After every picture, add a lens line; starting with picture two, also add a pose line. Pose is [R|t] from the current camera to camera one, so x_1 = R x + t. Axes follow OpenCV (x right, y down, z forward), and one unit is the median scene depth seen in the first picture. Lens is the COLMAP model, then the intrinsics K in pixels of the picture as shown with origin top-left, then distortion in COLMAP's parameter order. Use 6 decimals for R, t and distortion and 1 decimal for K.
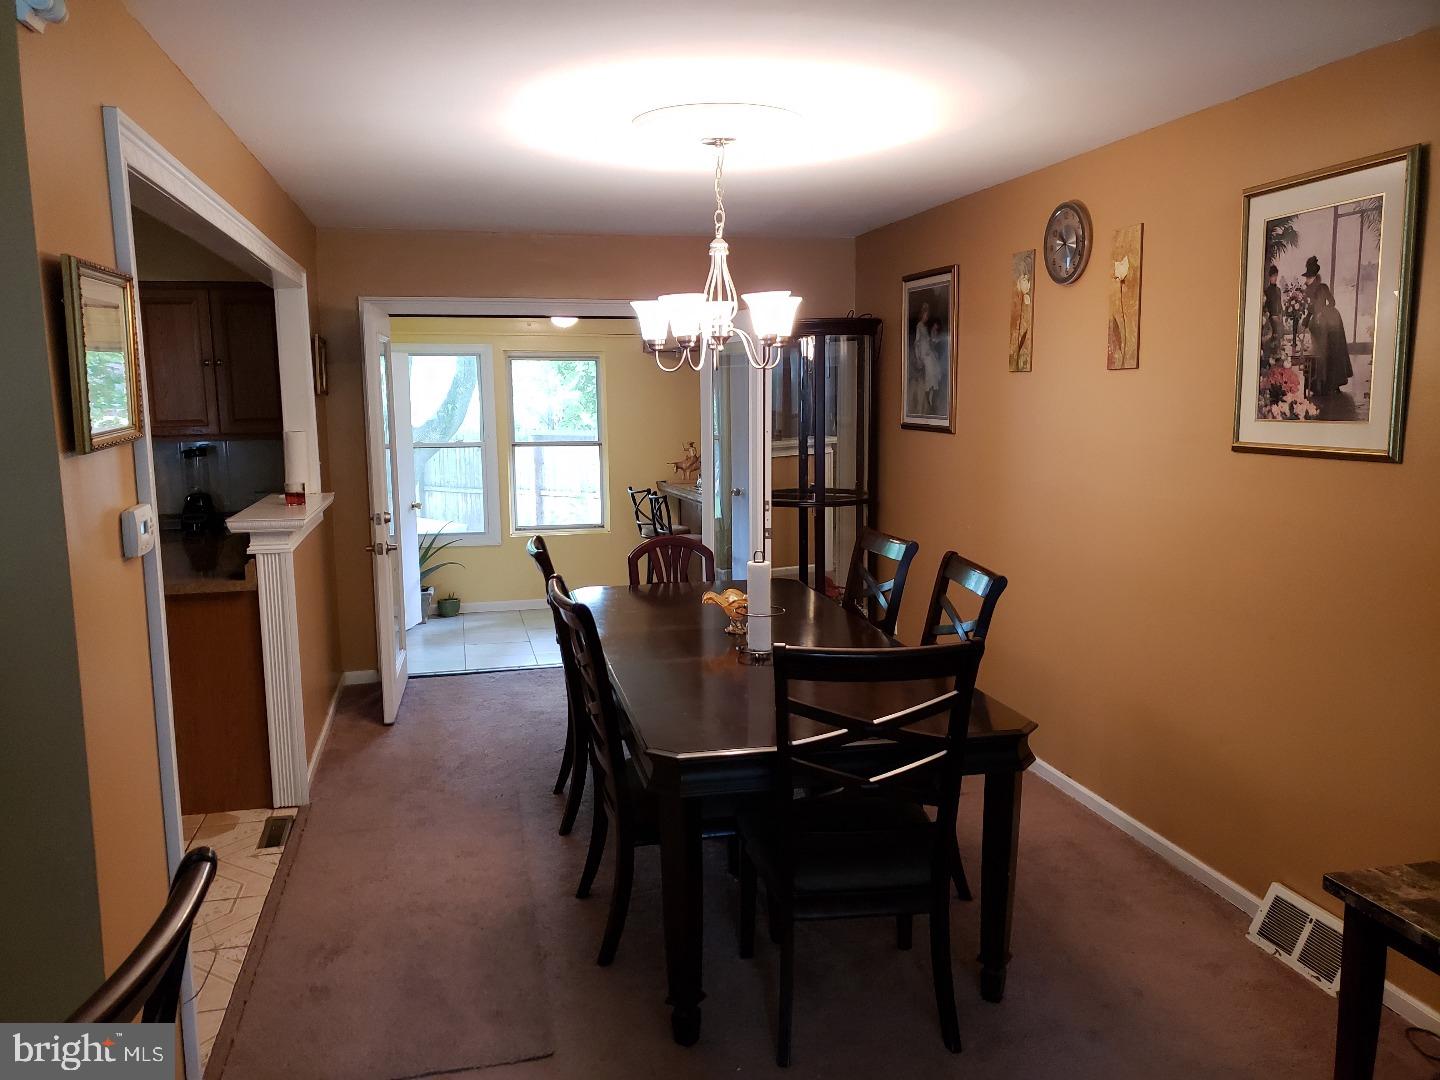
lens RADIAL K [[1111.6, 0, 718.9], [0, 1111.6, 548.2], [0, 0, 1]] dist [0.020906, -0.014055]
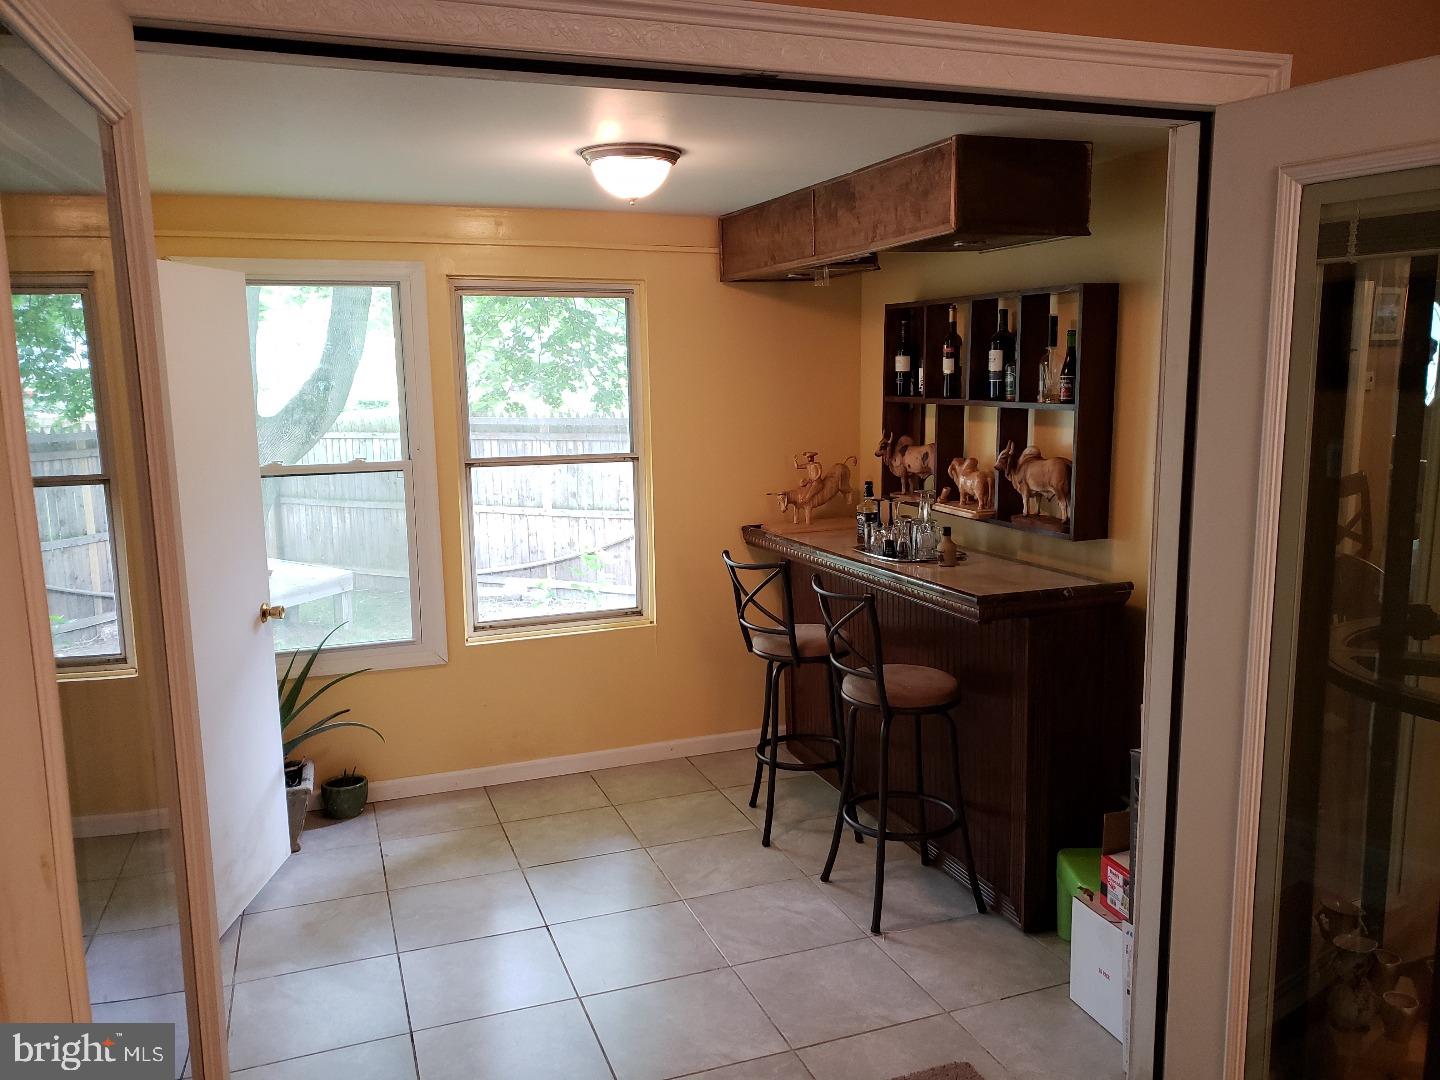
lens RADIAL K [[1111.6, 0, 722.2], [0, 1111.6, 530.5], [0, 0, 1]] dist [0.020906, -0.014055]
pose [[0.992529, -0.026103, 0.119187, -0.131701], [0.024798, 0.999615, 0.012426, -0.066700], [-0.119466, -0.009377, 0.992794, 0.486575]]
